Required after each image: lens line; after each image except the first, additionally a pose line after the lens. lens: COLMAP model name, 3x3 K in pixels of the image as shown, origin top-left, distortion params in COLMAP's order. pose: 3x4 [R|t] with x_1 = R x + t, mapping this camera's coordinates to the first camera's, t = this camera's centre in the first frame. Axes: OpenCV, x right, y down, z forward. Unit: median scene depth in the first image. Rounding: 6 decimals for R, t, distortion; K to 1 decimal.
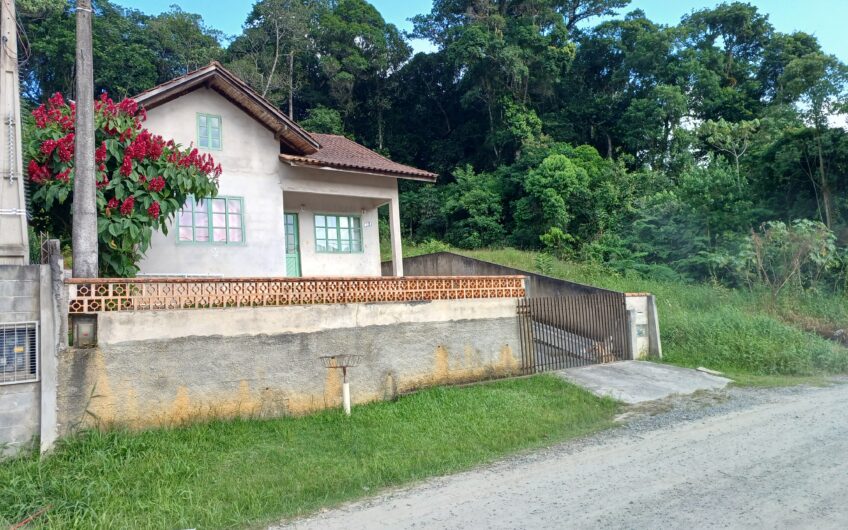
lens RADIAL K [[575.9, 0, 423.2], [0, 575.9, 263.2], [0, 0, 1]] dist [0.023800, -0.022533]
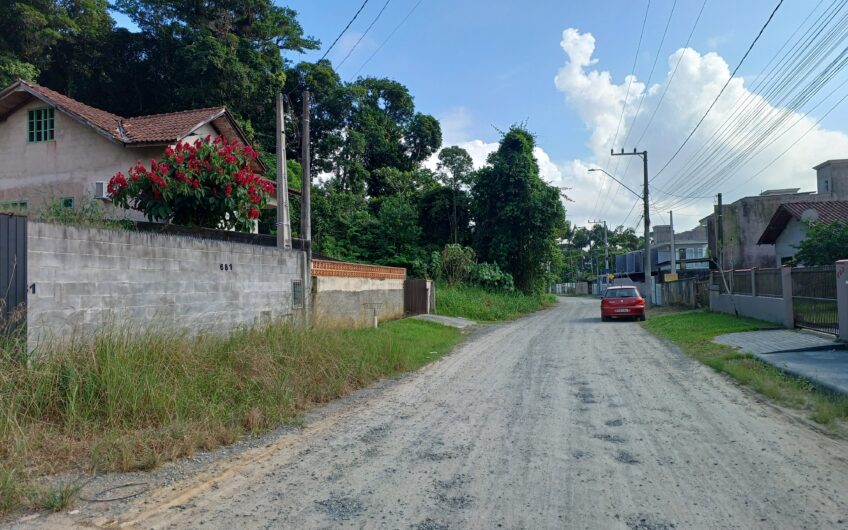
lens RADIAL K [[575.9, 0, 422.6], [0, 575.9, 266.5], [0, 0, 1]] dist [0.023800, -0.022533]
pose [[0.755081, 0.067345, 0.652163, -0.307311], [-0.085822, 0.996304, -0.003517, 0.005424], [-0.649990, -0.053314, 0.758070, -0.148009]]
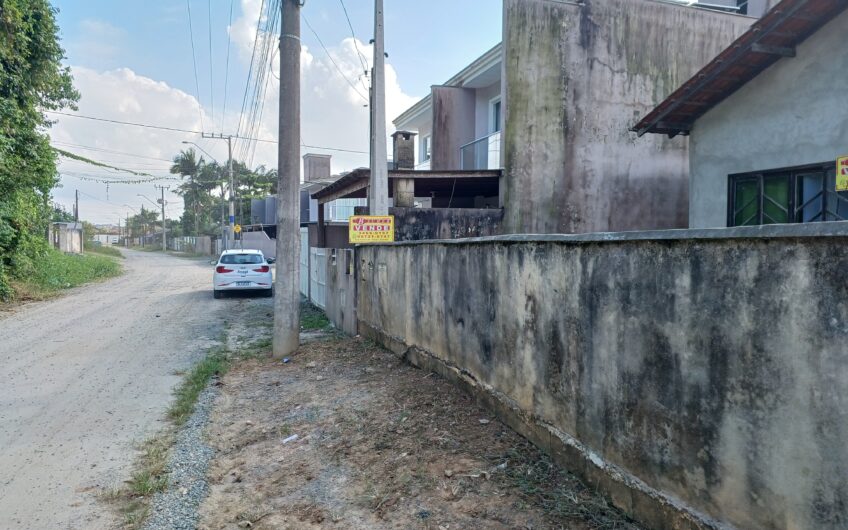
lens RADIAL K [[575.9, 0, 424.6], [0, 575.9, 263.8], [0, 0, 1]] dist [0.023800, -0.022533]
pose [[0.259888, 0.025255, 0.965309, 3.815418], [-0.120395, 0.992705, 0.006441, -0.054071], [-0.958104, -0.117892, 0.261032, 2.008762]]
